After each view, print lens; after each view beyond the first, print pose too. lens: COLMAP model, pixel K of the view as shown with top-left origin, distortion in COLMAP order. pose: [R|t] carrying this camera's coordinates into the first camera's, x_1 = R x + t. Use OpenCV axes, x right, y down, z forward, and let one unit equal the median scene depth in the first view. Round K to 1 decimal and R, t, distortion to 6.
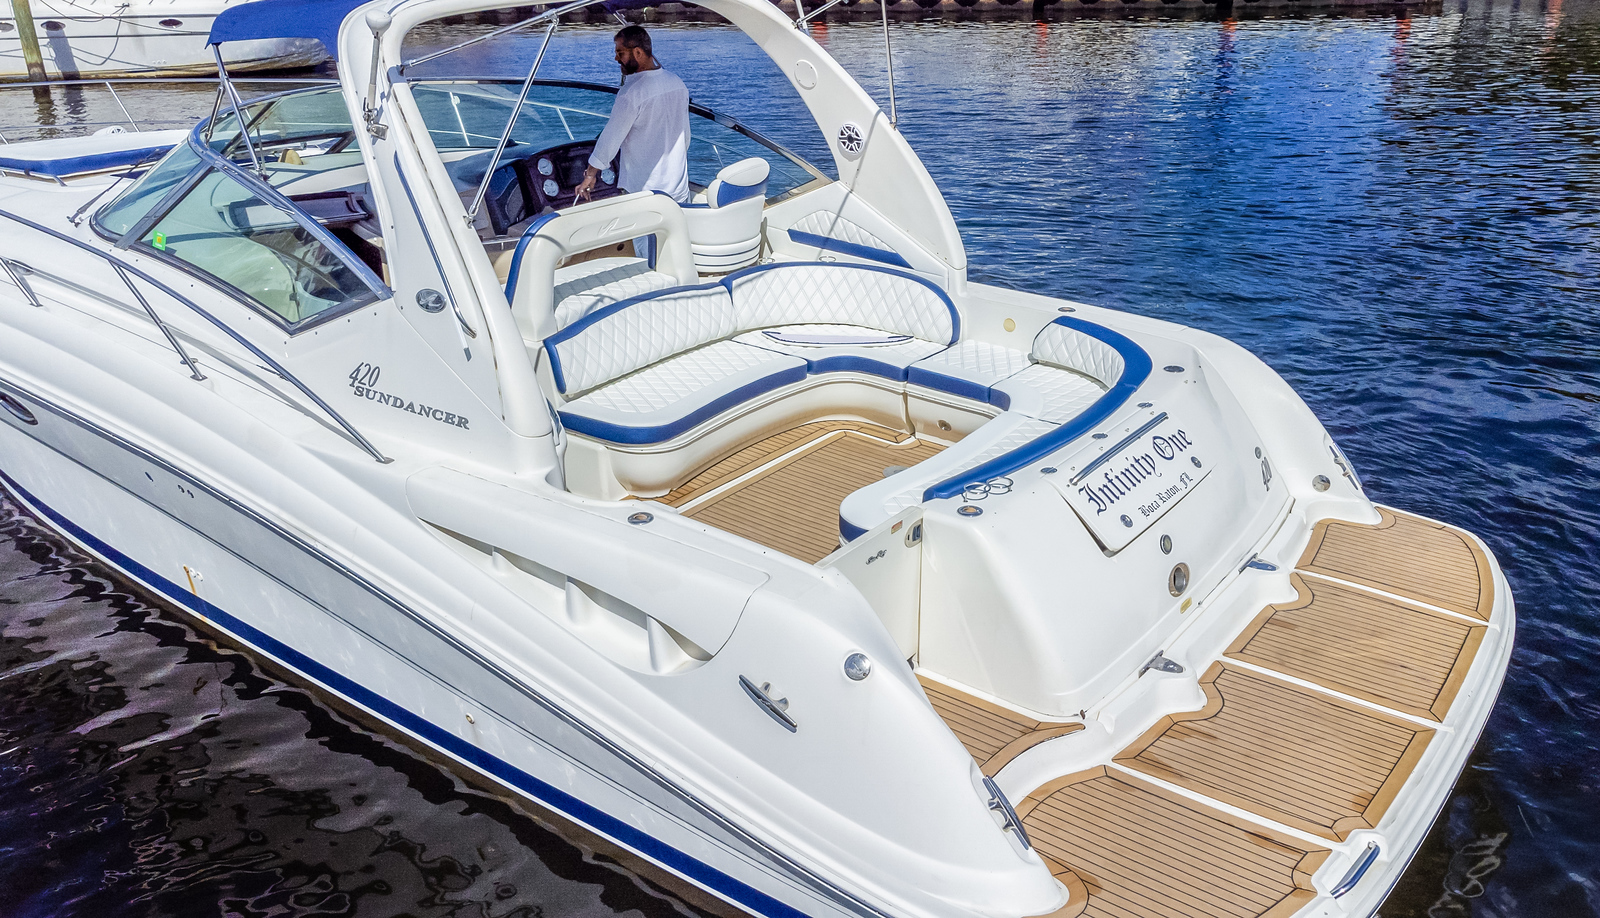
lens RADIAL K [[1174.4, 0, 798.9], [0, 1174.4, 454.0], [0, 0, 1]] dist [0.014969, 0.002364]
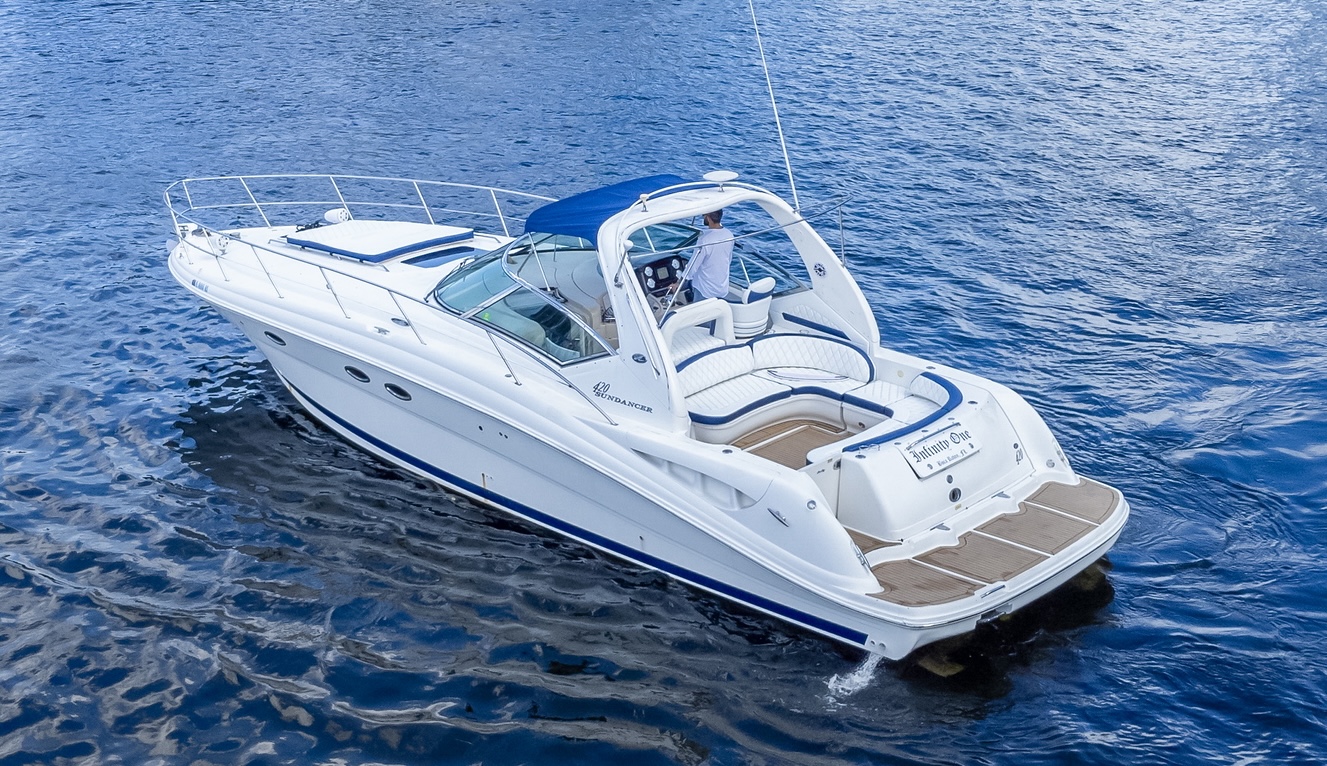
lens RADIAL K [[1251.0, 0, 658.6], [0, 1251.0, 384.9], [0, 0, 1]] dist [-0.020294, 0.000000]
pose [[0.995721, 0.049982, -0.077724, -0.061790], [-0.054877, 0.996556, -0.062173, 0.066545], [0.074349, 0.066172, 0.995034, -1.277403]]
